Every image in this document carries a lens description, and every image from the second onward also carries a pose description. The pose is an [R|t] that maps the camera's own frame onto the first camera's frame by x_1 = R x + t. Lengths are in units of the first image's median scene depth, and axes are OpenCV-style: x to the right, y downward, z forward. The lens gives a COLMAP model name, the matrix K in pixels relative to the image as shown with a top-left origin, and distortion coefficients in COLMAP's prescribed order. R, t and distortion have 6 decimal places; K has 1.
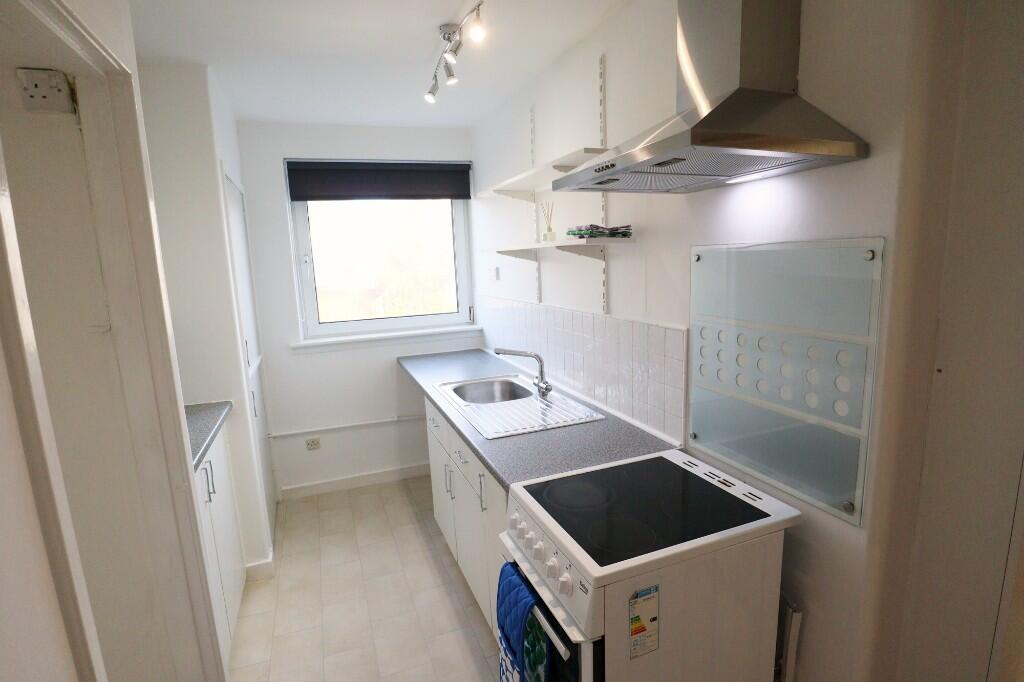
lens RADIAL K [[515.3, 0, 516.5], [0, 515.3, 346.2], [0, 0, 1]] dist [-0.018823, 0.000542]
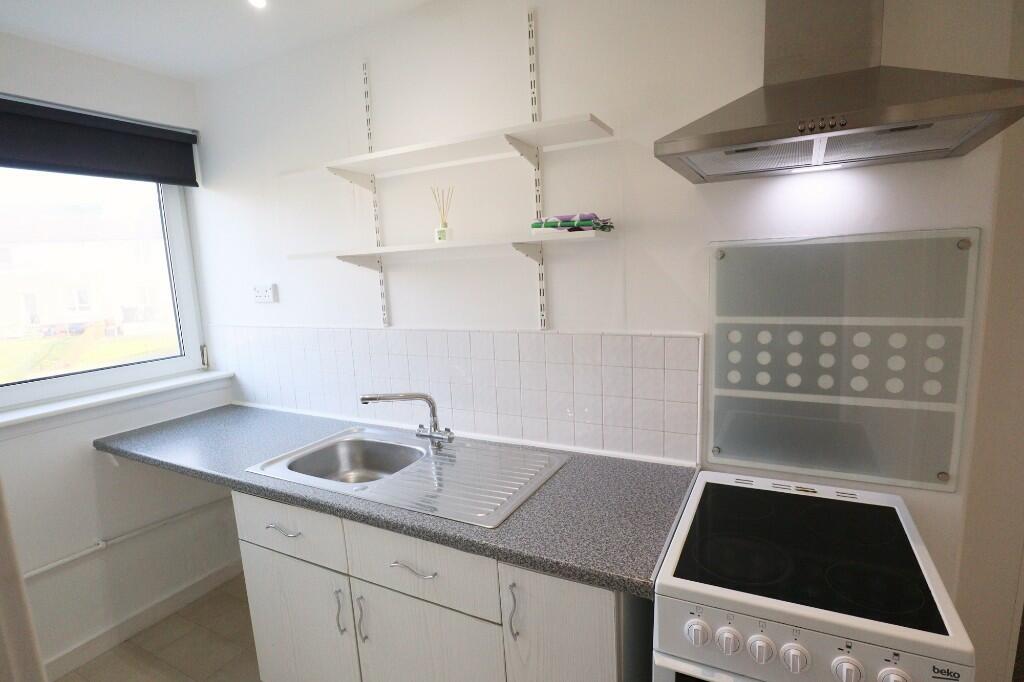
lens RADIAL K [[515.3, 0, 516.5], [0, 515.3, 346.2], [0, 0, 1]] dist [-0.018823, 0.000542]
pose [[0.753452, -0.090227, 0.651283, -0.359002], [0.123970, 0.992268, -0.005951, -0.034252], [-0.645711, 0.085223, 0.758811, 0.376634]]
